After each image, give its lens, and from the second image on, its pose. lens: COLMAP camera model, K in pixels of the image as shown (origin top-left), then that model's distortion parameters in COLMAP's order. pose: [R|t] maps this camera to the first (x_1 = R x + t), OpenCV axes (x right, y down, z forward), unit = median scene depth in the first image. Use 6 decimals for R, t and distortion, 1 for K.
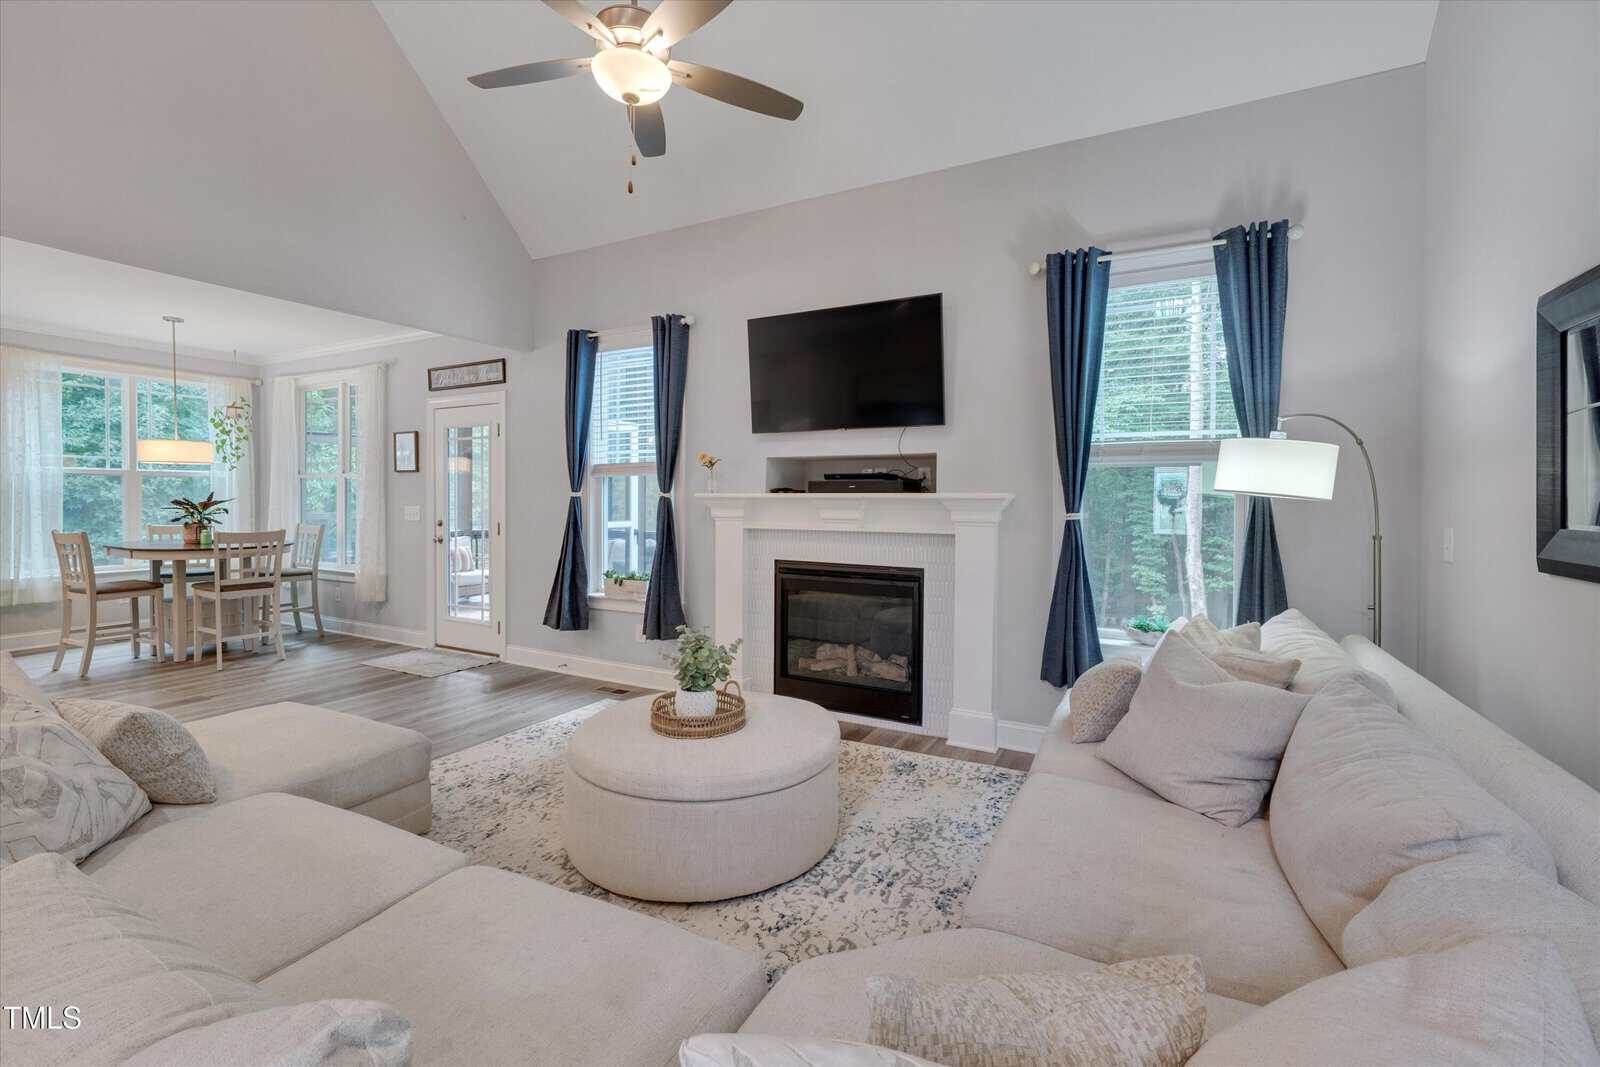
lens RADIAL K [[694.7, 0, 798.9], [0, 694.7, 502.8], [0, 0, 1]] dist [-0.001165, 0.000088]
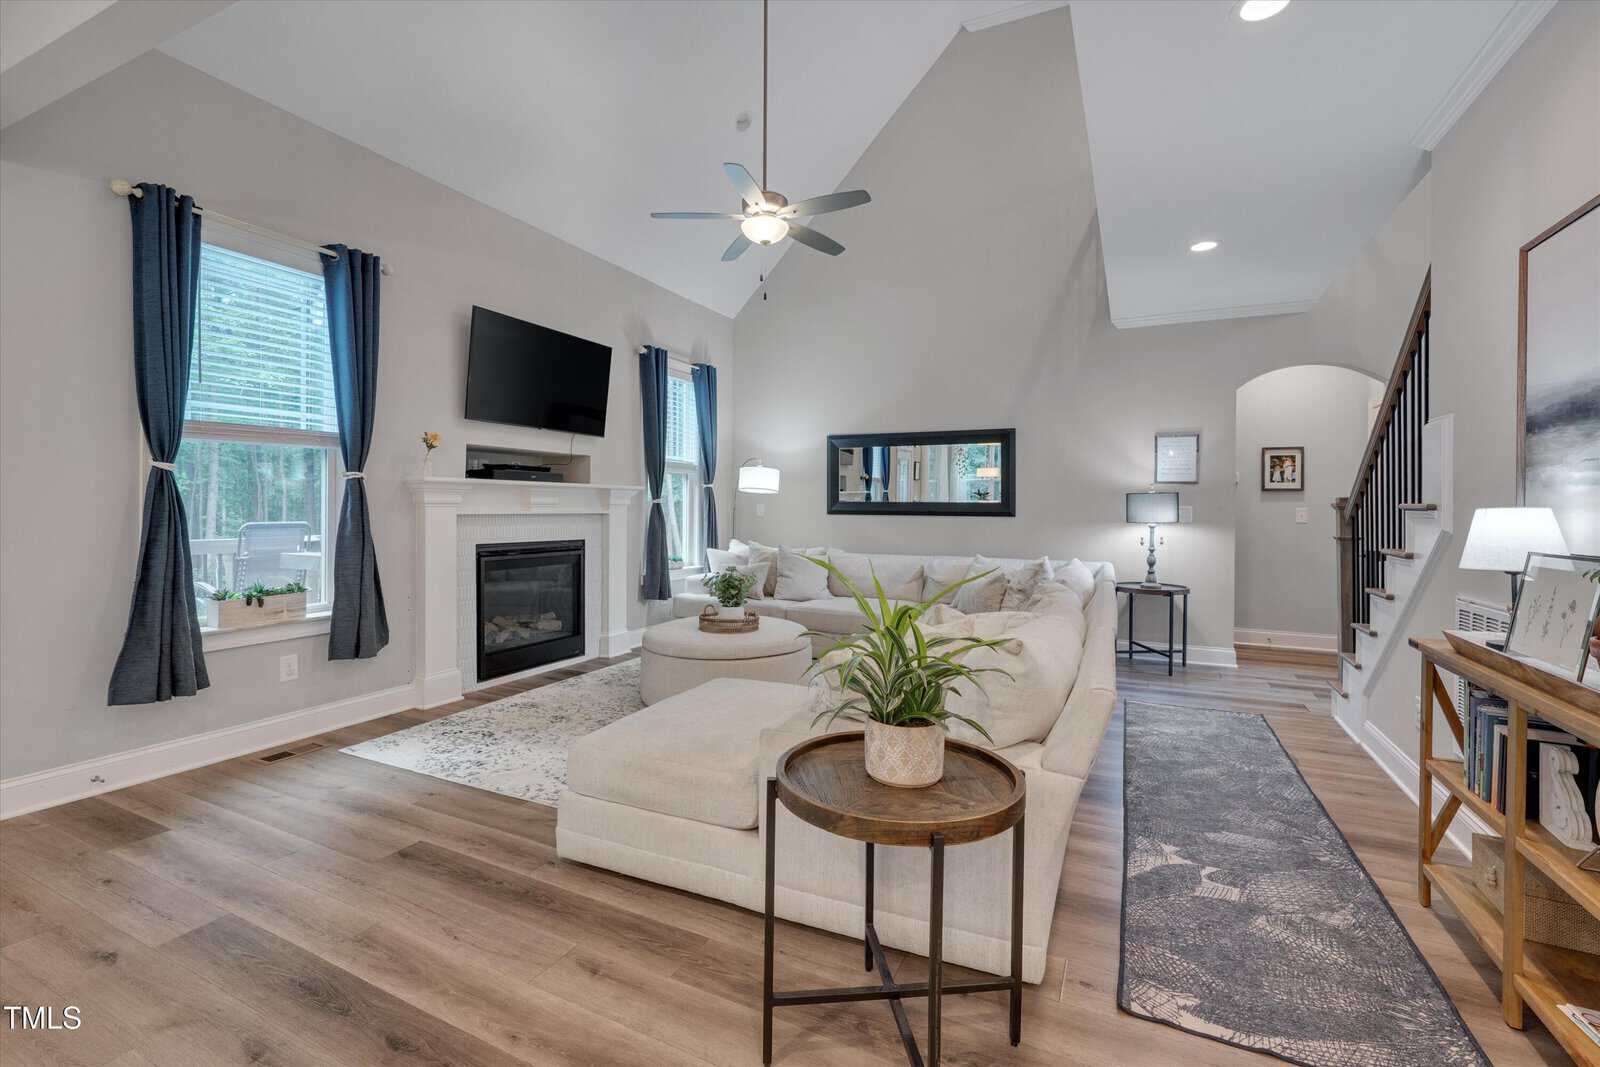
lens RADIAL K [[694.7, 0, 798.9], [0, 694.7, 502.8], [0, 0, 1]] dist [-0.001165, 0.000088]
pose [[-0.034879, -0.001576, 0.999390, -1.186166], [-0.001230, 0.999998, 0.001534, 0.019568], [-0.999391, -0.001176, -0.034881, 0.617201]]
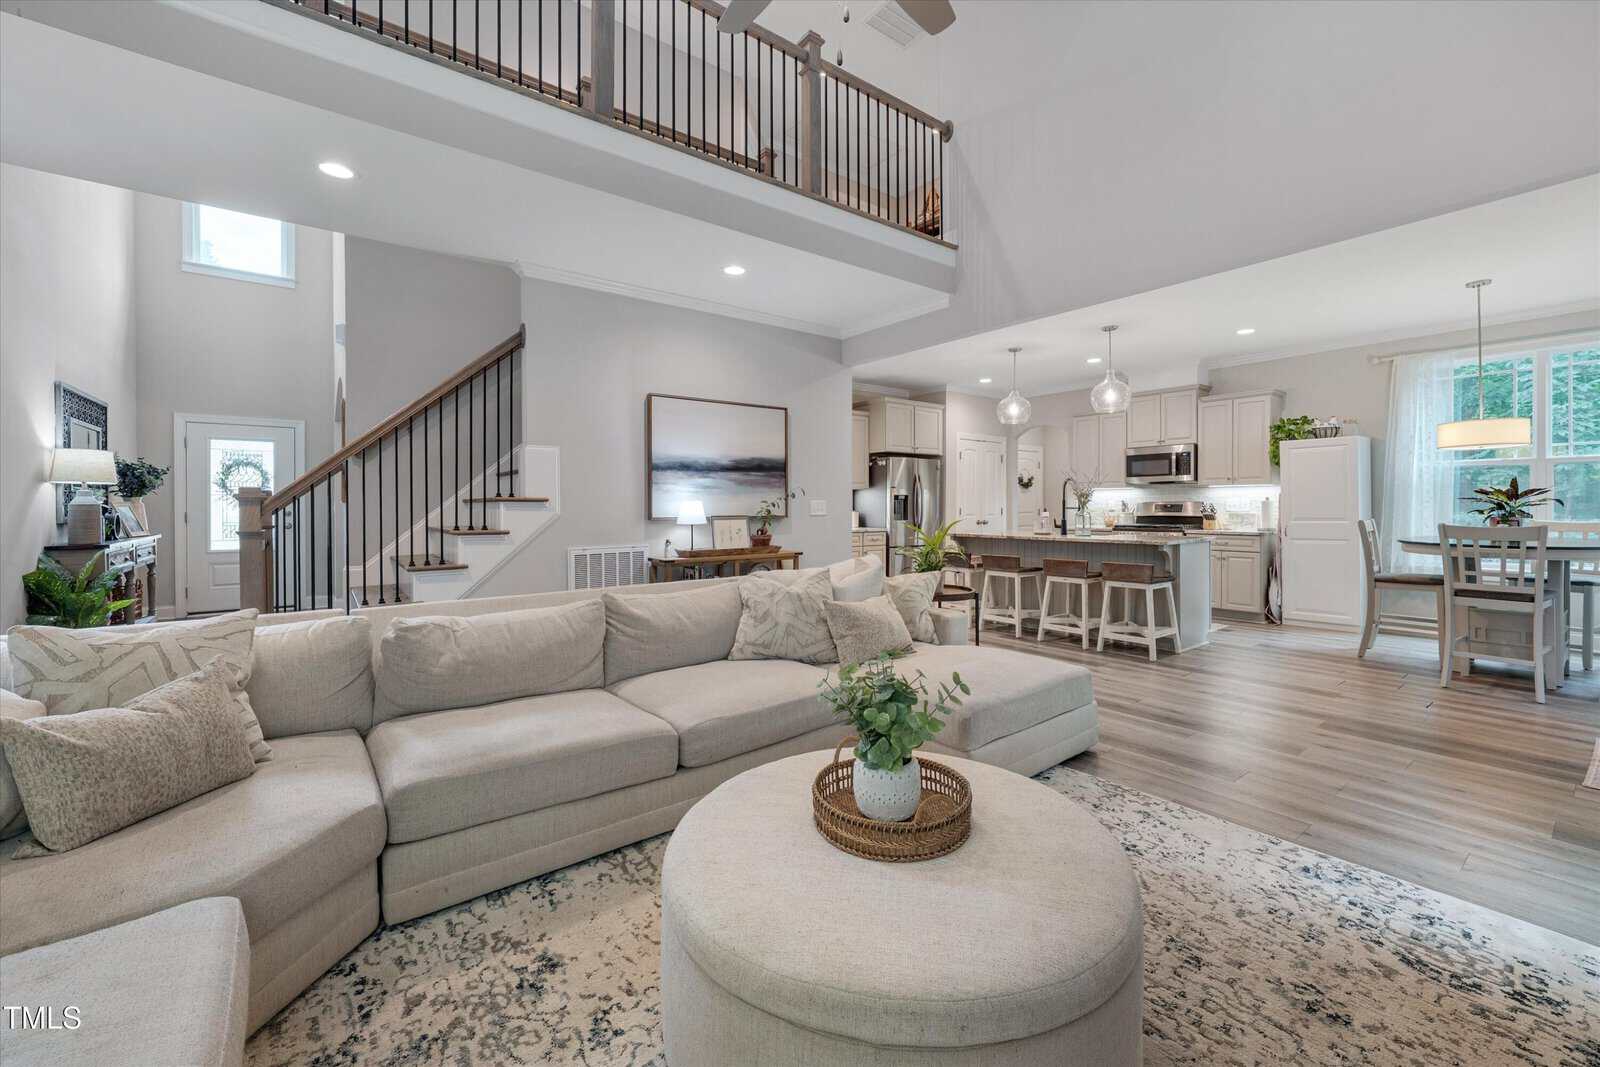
lens RADIAL K [[649.8, 0, 801.6], [0, 649.8, 511.1], [0, 0, 1]] dist [-0.011994, 0.000600]
pose [[-0.415799, 0.004569, -0.909445, 0.273743], [-0.005865, 0.999953, 0.007705, 0.031632], [0.909438, 0.008538, -0.415753, 0.799360]]
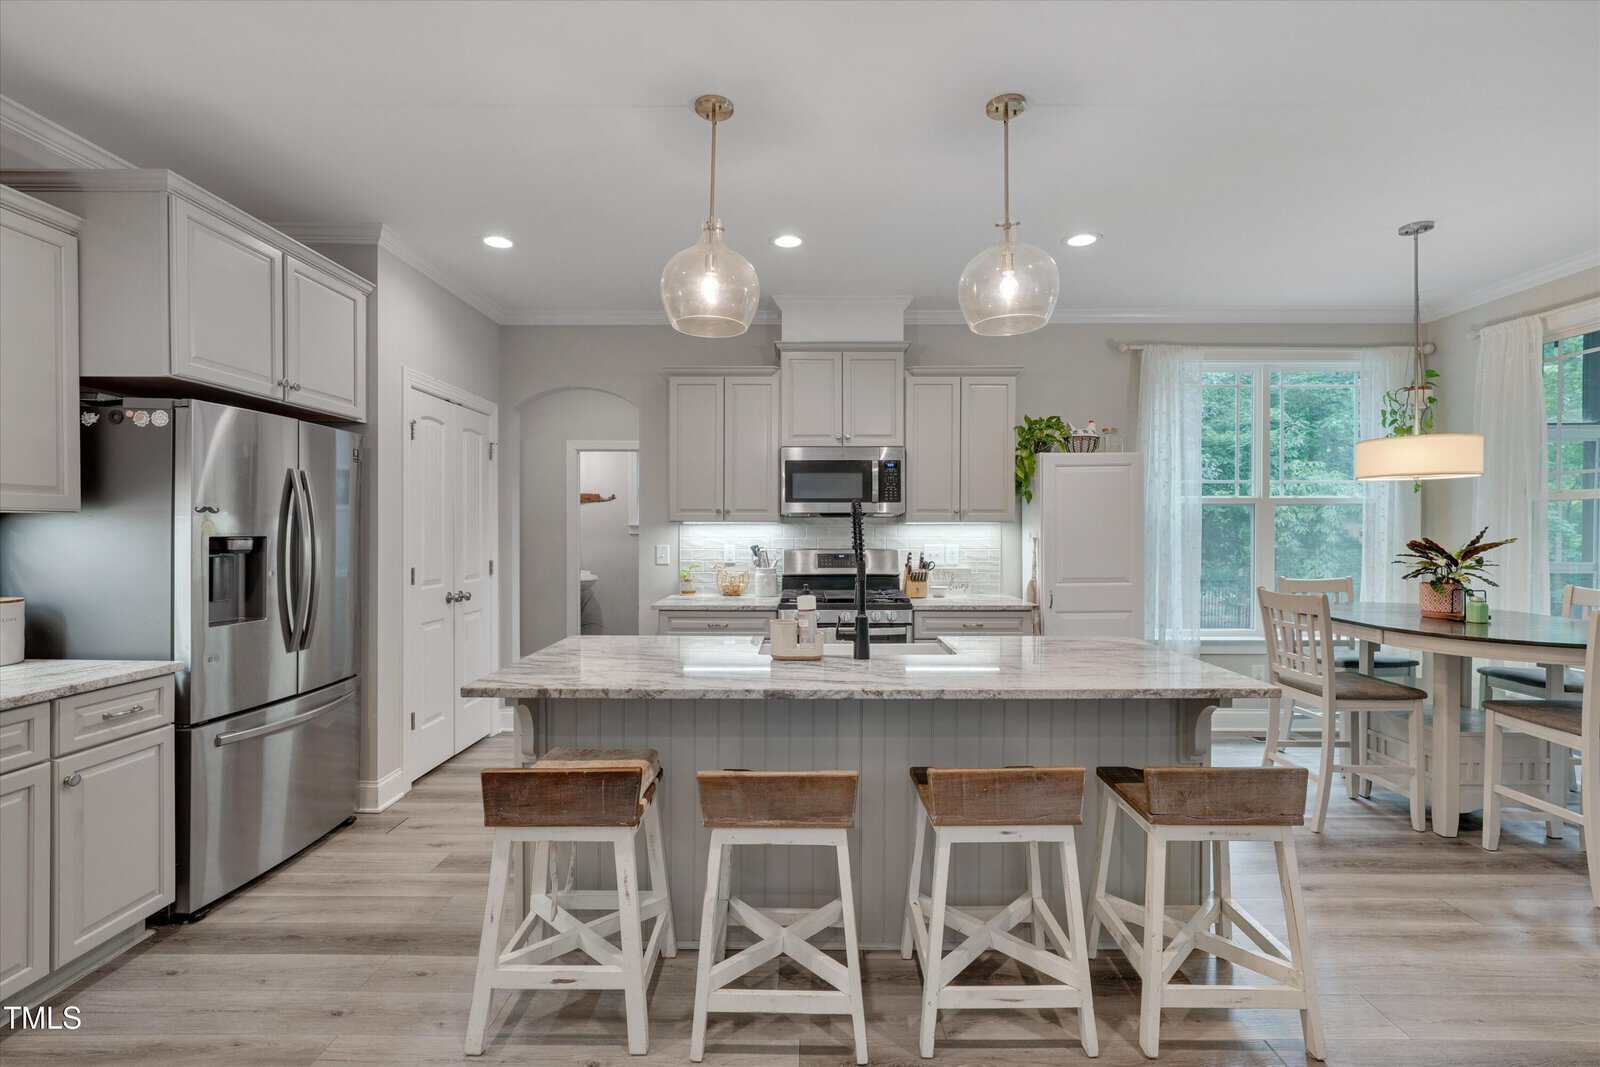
lens RADIAL K [[720.0, 0, 804.5], [0, 720.0, 536.3], [0, 0, 1]] dist [-0.000299, 0.000367]
pose [[0.466763, 0.004189, -0.884372, -0.871001], [-0.005852, 0.999982, 0.001648, -0.008868], [0.884363, 0.004406, 0.466779, 0.391615]]
